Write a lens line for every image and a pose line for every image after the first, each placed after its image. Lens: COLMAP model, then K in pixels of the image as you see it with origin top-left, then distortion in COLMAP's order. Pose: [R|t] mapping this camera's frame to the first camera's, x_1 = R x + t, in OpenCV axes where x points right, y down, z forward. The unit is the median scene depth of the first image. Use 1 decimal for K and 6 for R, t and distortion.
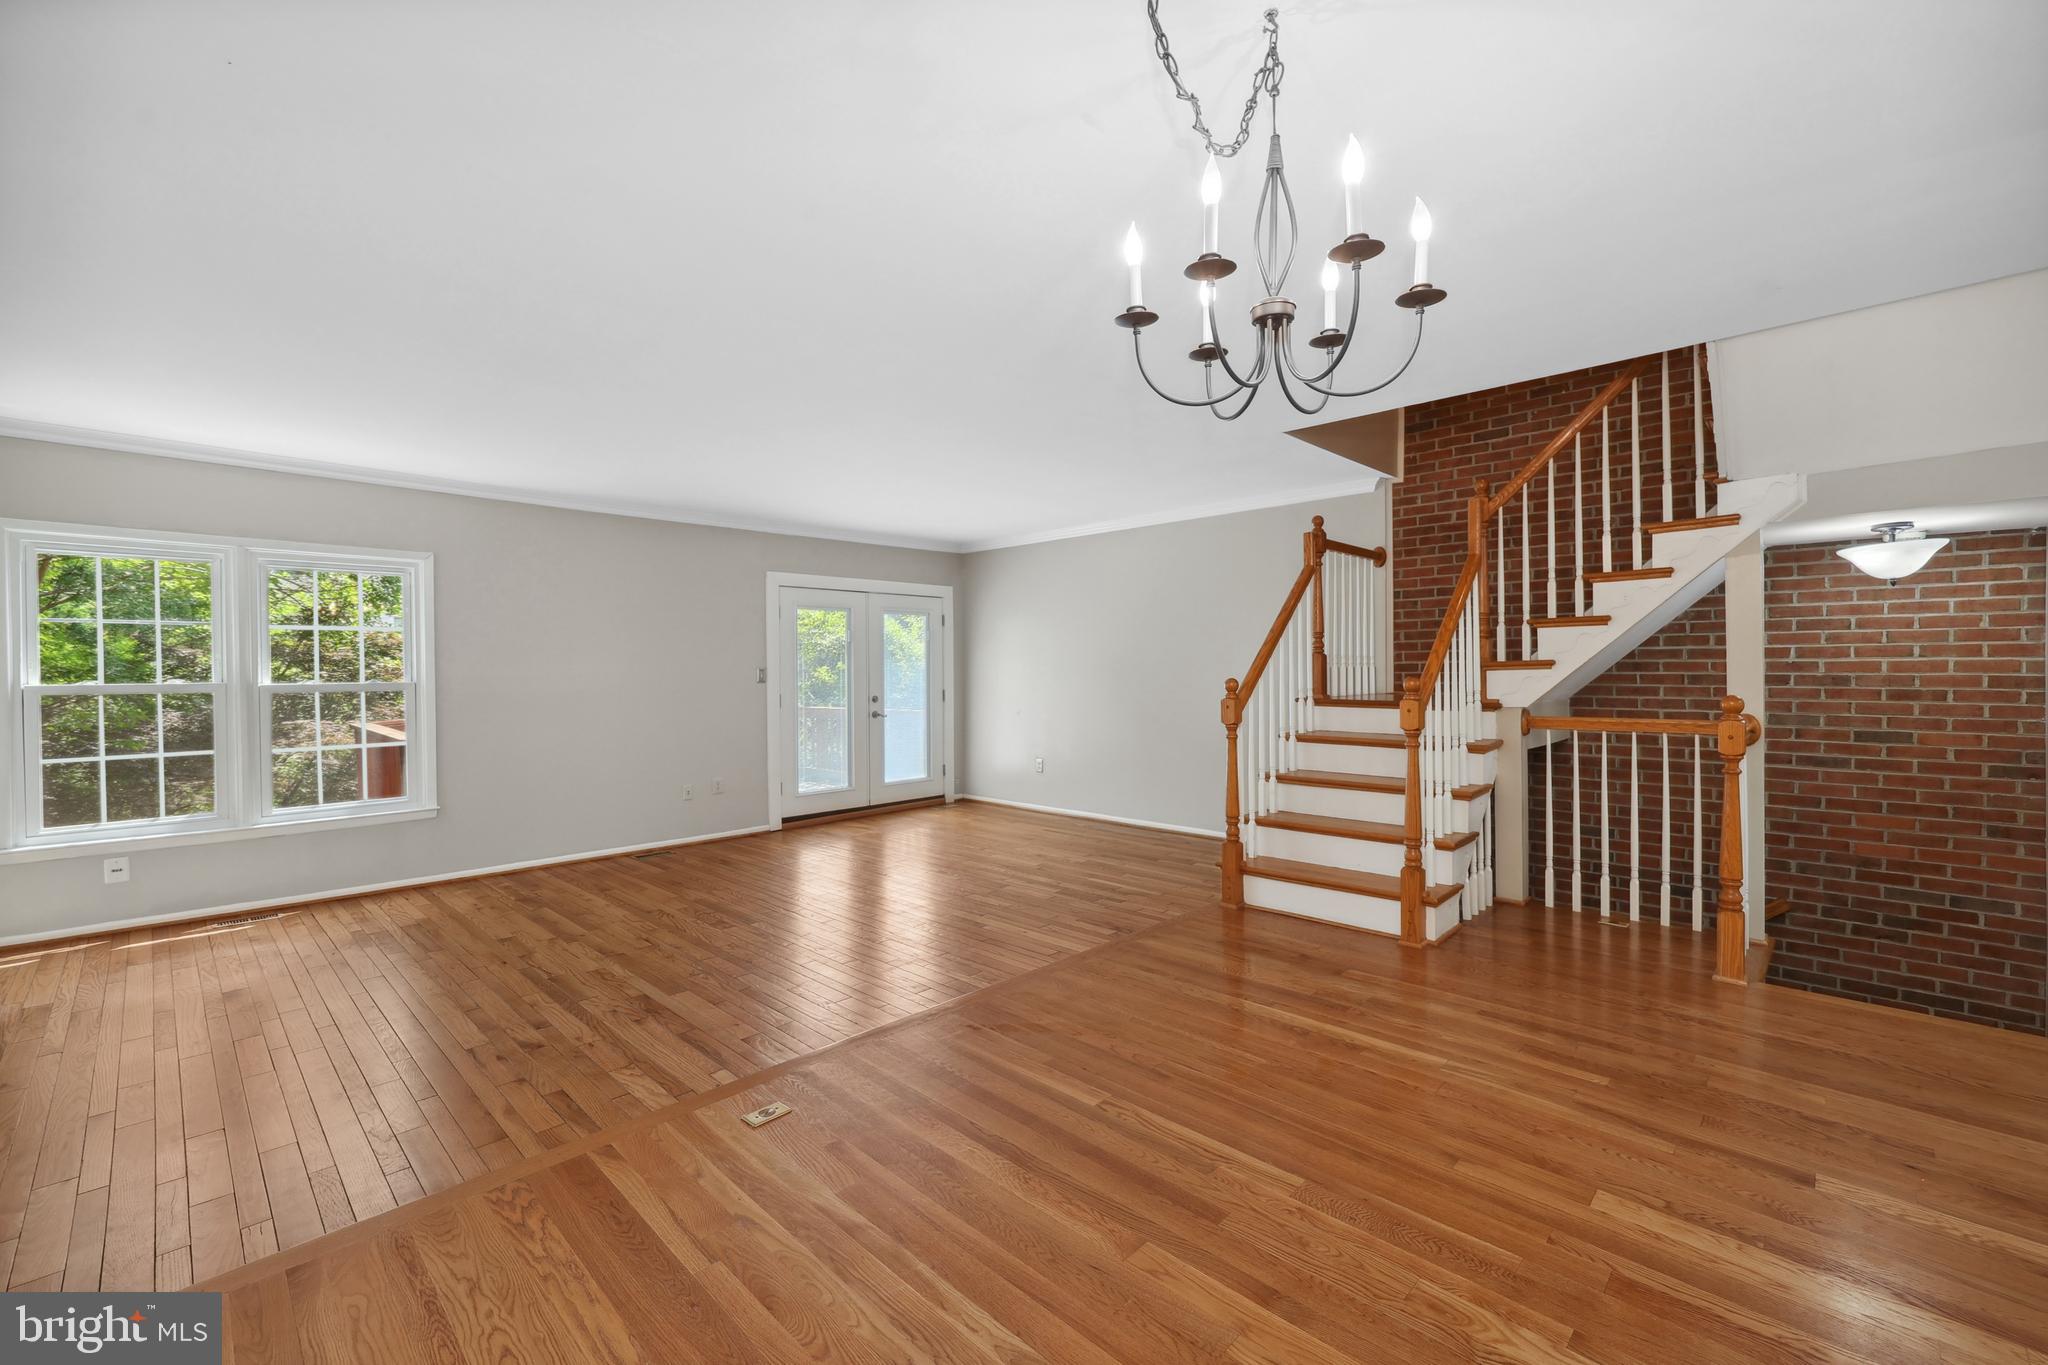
lens RADIAL K [[832.9, 0, 1045.5], [0, 832.9, 679.2], [0, 0, 1]] dist [-0.000745, -0.000410]
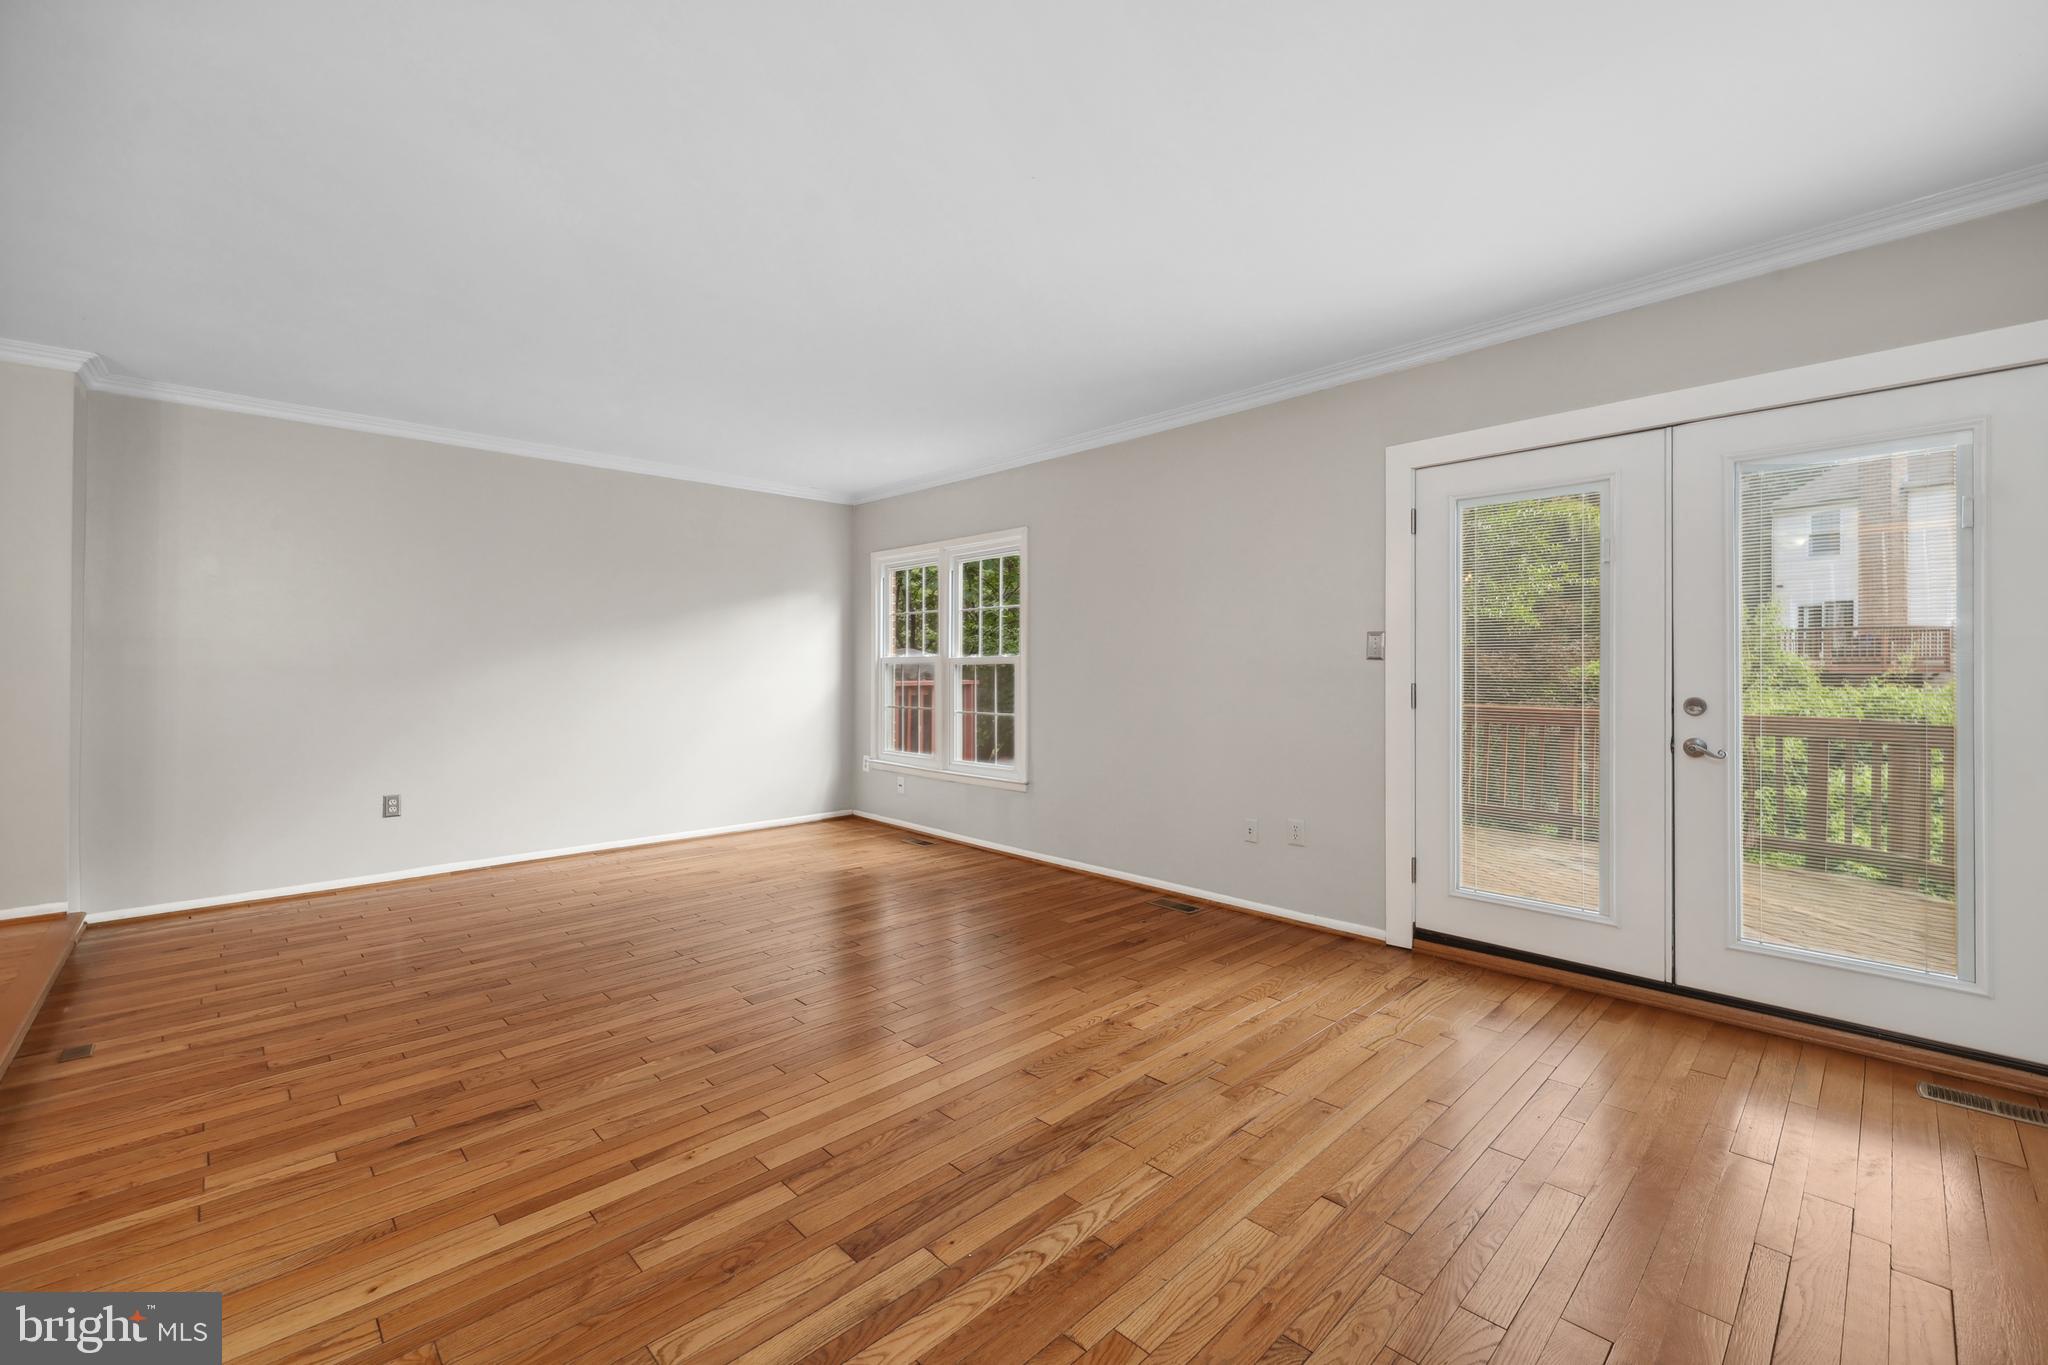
lens RADIAL K [[864.2, 0, 1024.0], [0, 864.2, 682.5], [0, 0, 1]] dist [0.003438, 0.000340]
pose [[-0.052446, 0.029162, -0.998198, 0.345978], [-0.007956, 0.999530, 0.029619, 0.007873], [0.998592, 0.009495, -0.052190, 1.270733]]
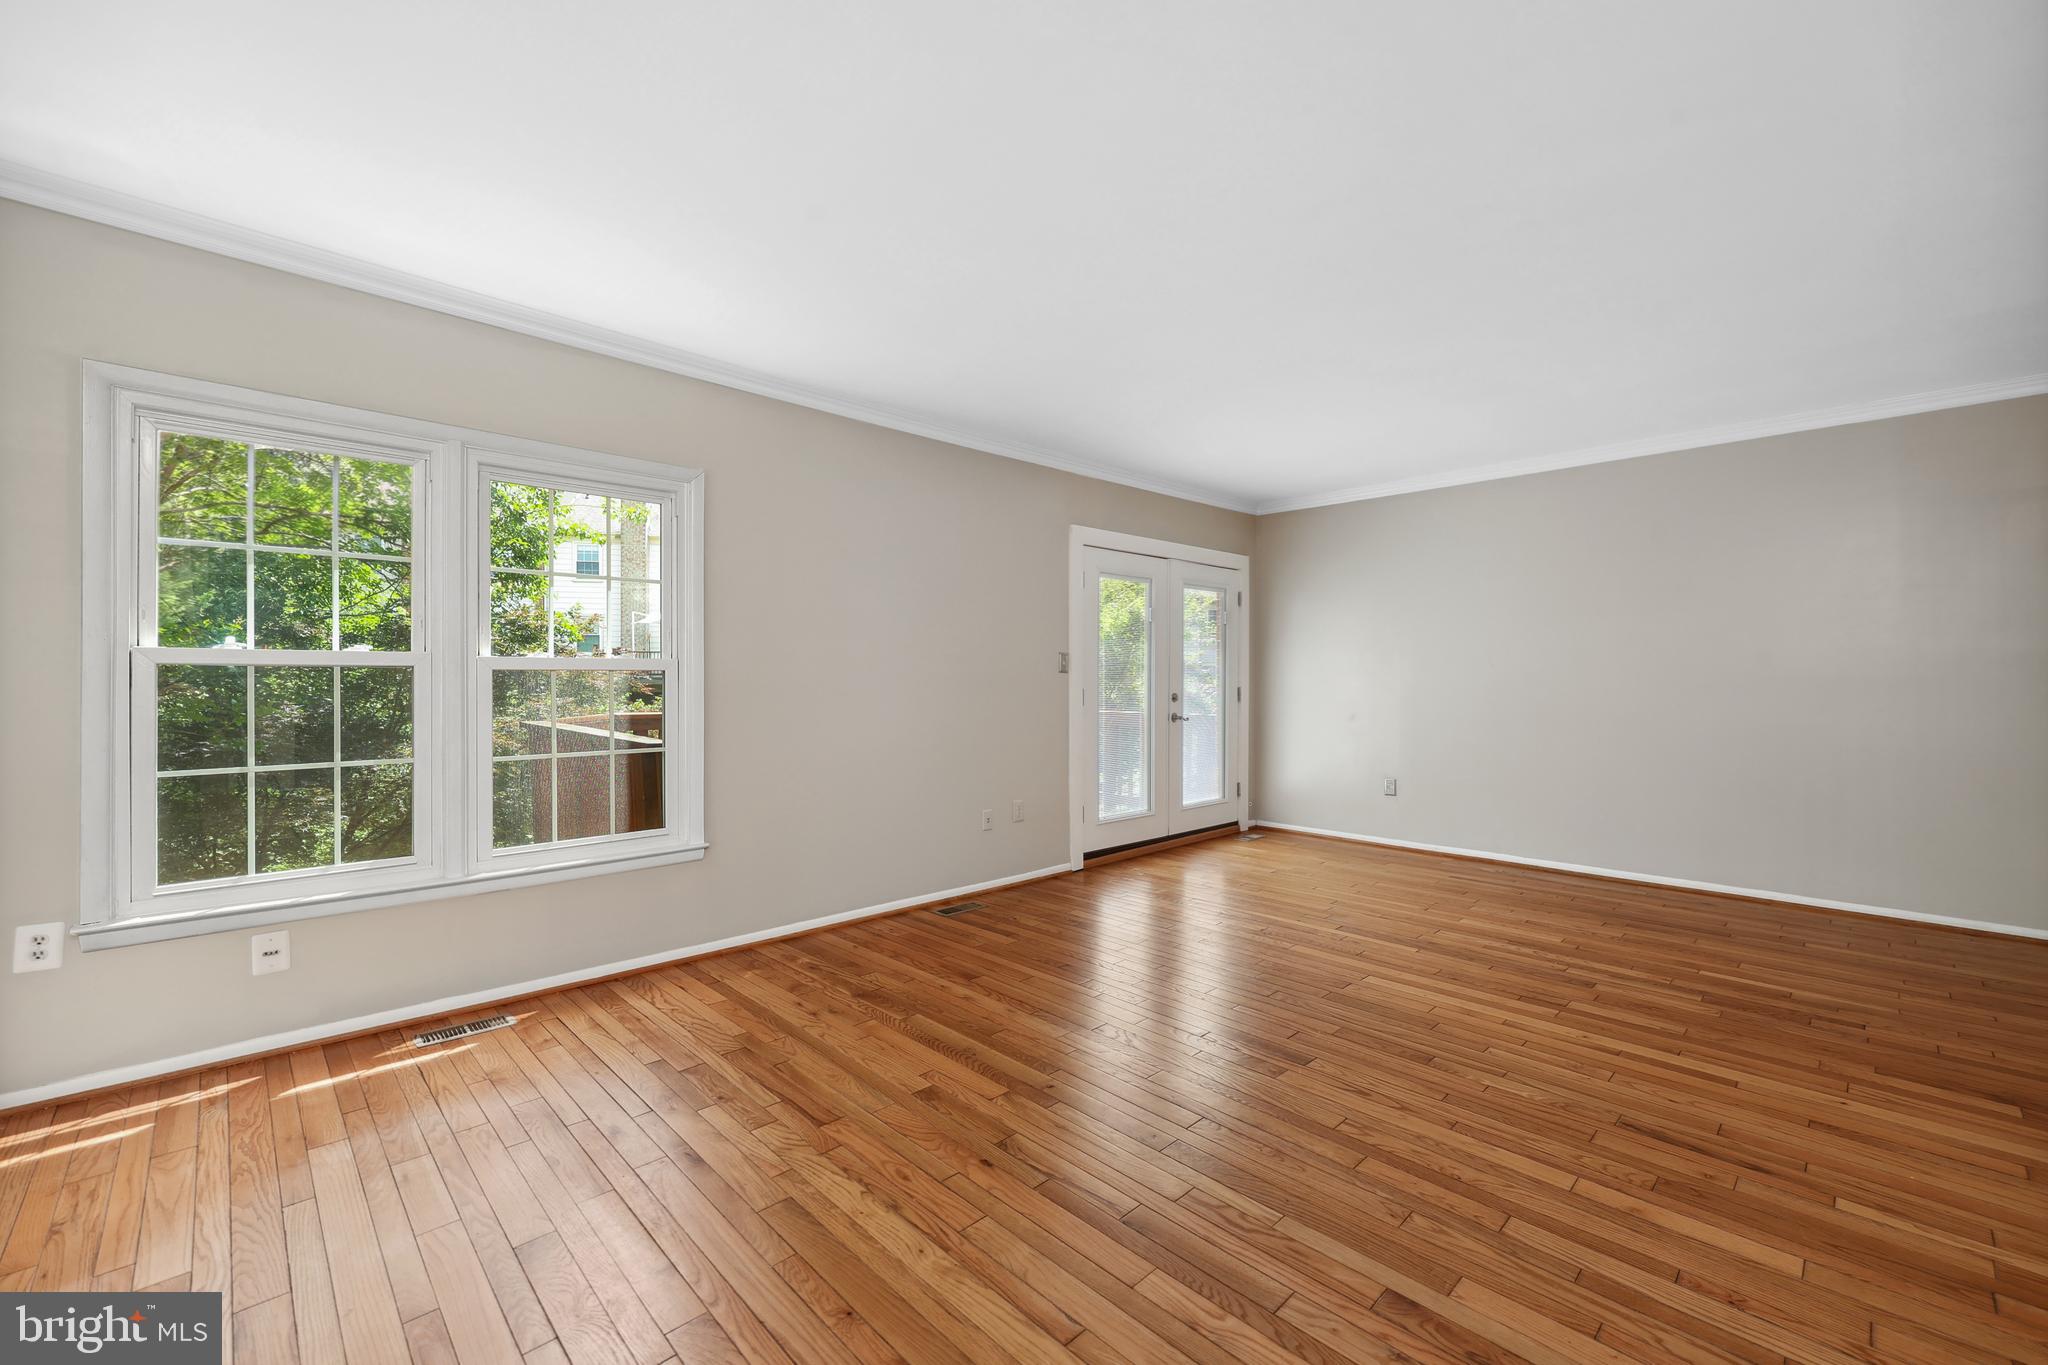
lens RADIAL K [[826.1, 0, 1048.8], [0, 826.1, 685.1], [0, 0, 1]] dist [-0.000955, -0.000017]
pose [[0.999334, 0.010275, -0.035002, -0.519378], [-0.010408, 0.999939, -0.003606, 0.028951], [0.034963, 0.003968, 0.999381, 0.407551]]
